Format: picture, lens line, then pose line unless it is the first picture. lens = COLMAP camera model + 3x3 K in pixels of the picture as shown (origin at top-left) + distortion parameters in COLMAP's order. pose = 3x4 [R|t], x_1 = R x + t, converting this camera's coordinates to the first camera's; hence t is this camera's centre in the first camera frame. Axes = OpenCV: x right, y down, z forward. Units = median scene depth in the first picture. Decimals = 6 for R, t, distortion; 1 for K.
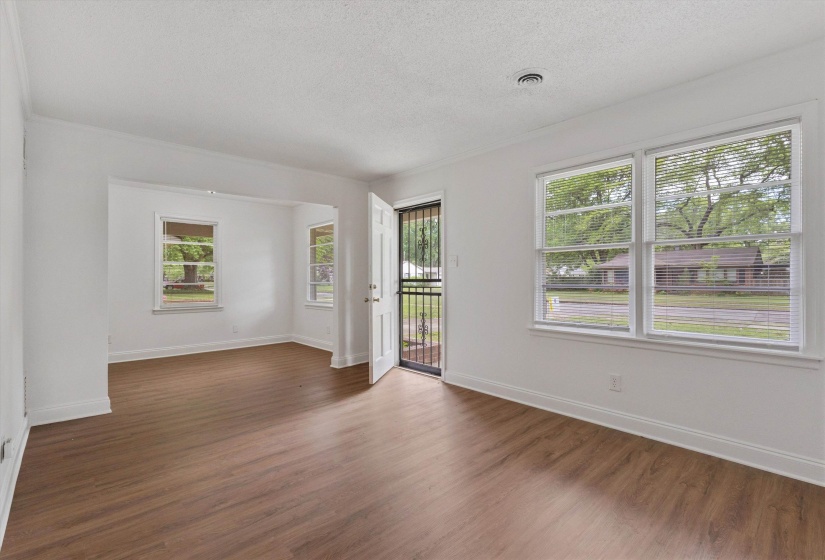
lens RADIAL K [[379.9, 0, 407.5], [0, 379.9, 279.8], [0, 0, 1]] dist [0.001581, -0.000565]
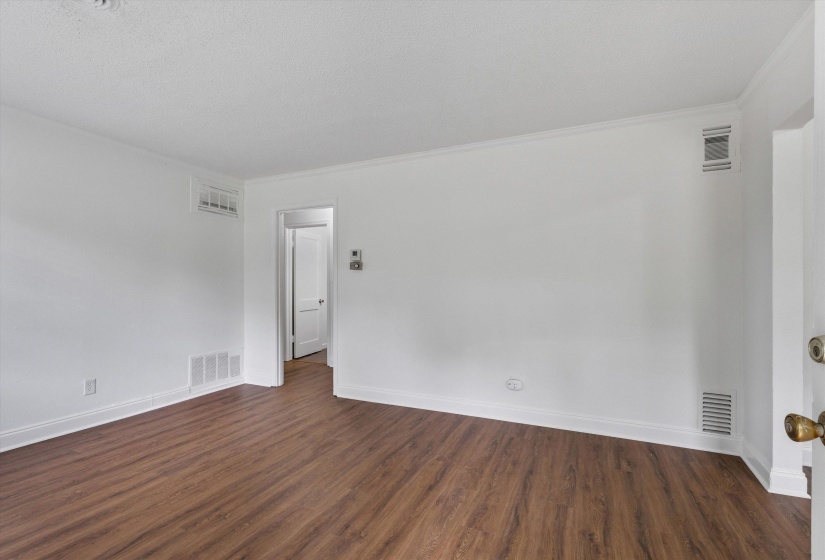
lens RADIAL K [[379.9, 0, 411.1], [0, 379.9, 286.4], [0, 0, 1]] dist [0.001581, -0.000565]
pose [[-0.920154, -0.002652, -0.391548, 0.046961], [-0.001501, 0.999994, -0.003248, -0.002078], [0.391554, -0.002401, -0.920152, 1.553382]]
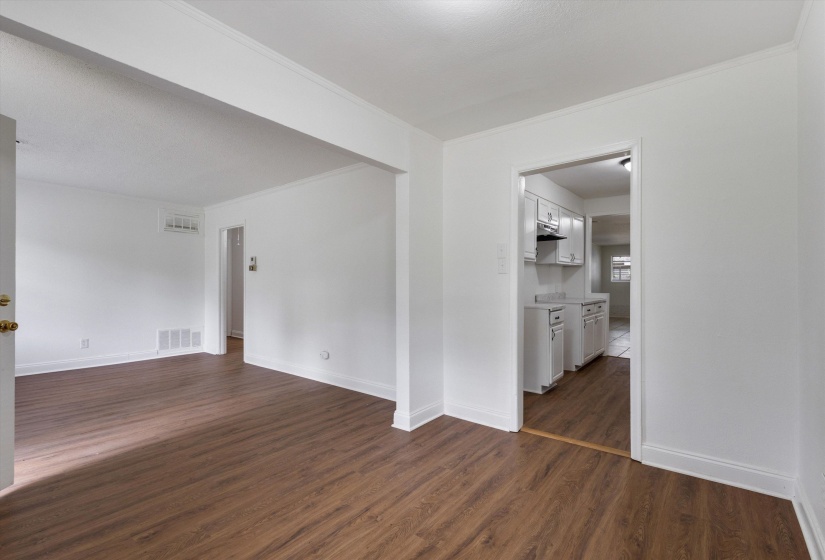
lens RADIAL K [[379.9, 0, 410.8], [0, 379.9, 277.7], [0, 0, 1]] dist [0.001581, -0.000565]
pose [[-0.986340, -0.009280, -0.164462, -0.758155], [-0.006433, 0.999820, -0.017835, -0.003047], [0.164598, -0.016534, -0.986222, 2.212651]]
